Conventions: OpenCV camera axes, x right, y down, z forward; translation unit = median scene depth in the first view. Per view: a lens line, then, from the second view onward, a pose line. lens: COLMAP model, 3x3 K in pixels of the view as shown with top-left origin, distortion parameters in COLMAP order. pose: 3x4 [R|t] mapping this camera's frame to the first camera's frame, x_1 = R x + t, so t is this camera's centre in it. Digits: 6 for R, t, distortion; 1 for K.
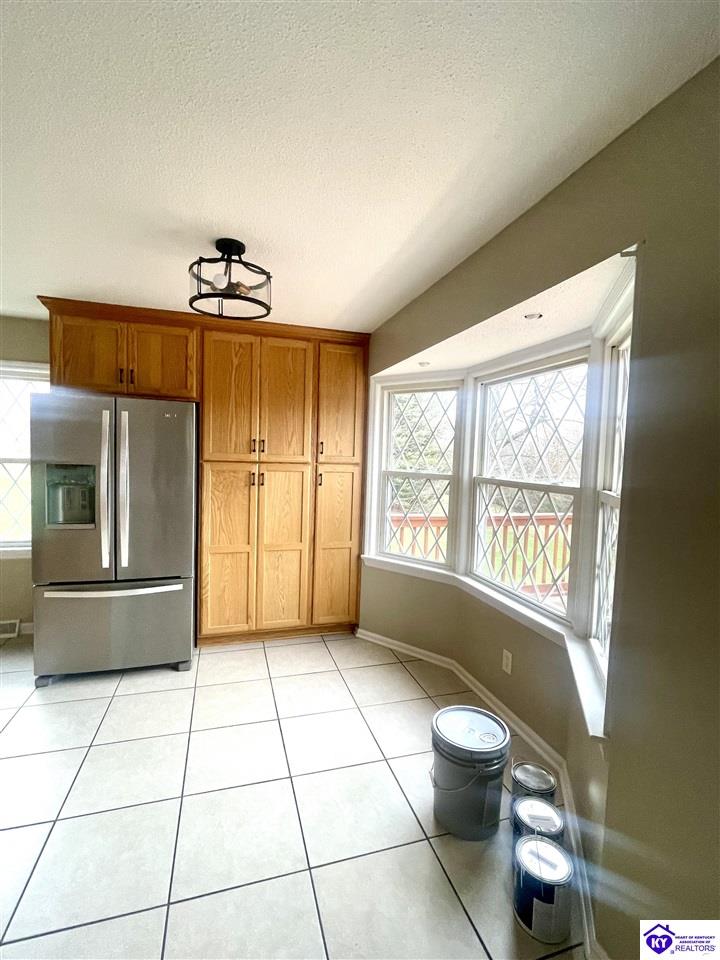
lens RADIAL K [[439.9, 0, 360.0], [0, 439.9, 480.0], [0, 0, 1]] dist [-0.001617, -0.000228]
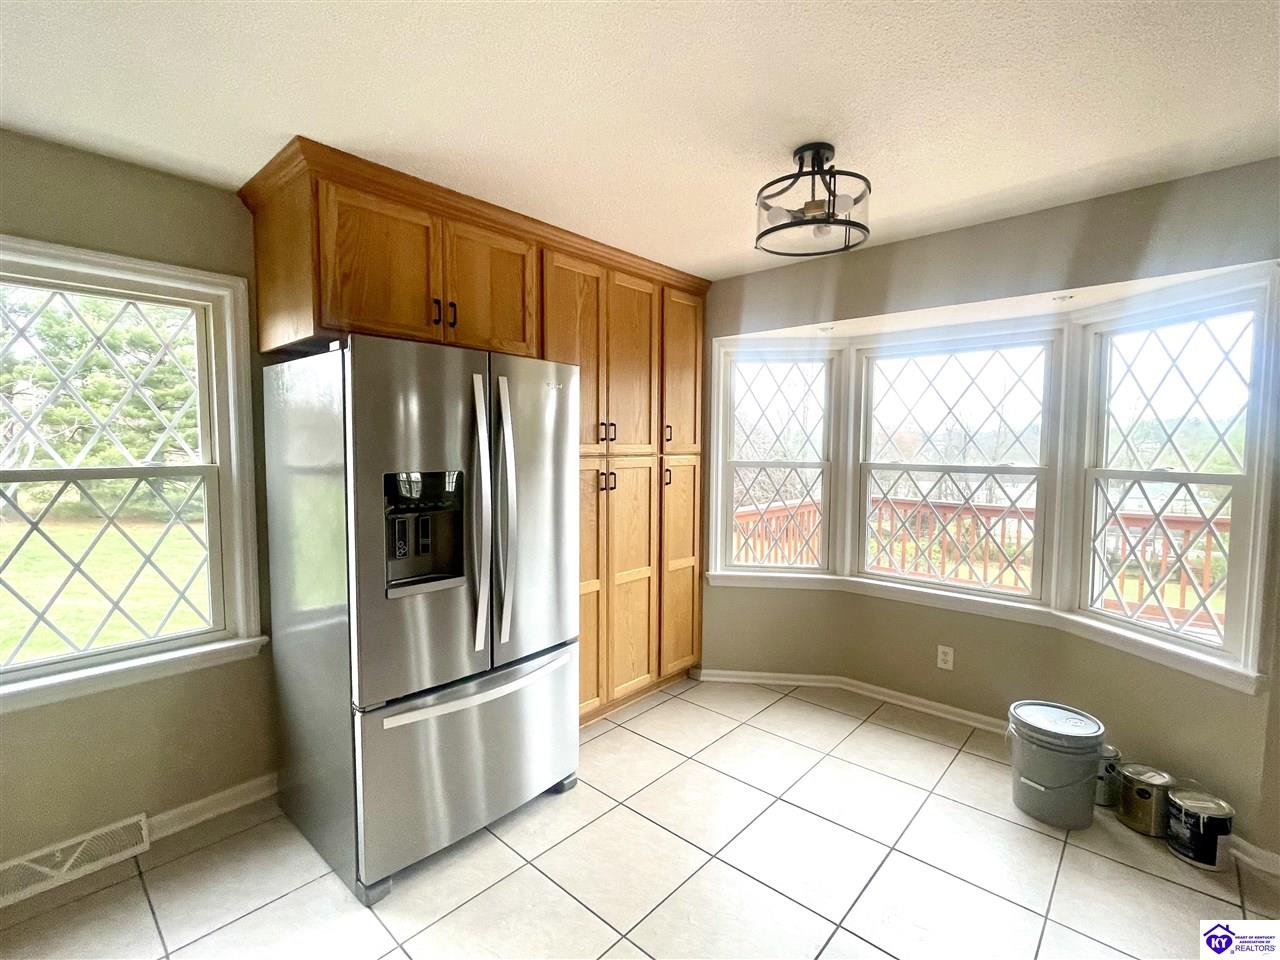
lens RADIAL K [[586.5, 0, 640.0], [0, 586.5, 480.0], [0, 0, 1]] dist [-0.001617, -0.000228]
pose [[0.856227, -0.059844, 0.513122, -0.656840], [0.052887, 0.998203, 0.028166, -0.026342], [-0.513886, 0.003021, 0.857853, 0.204309]]
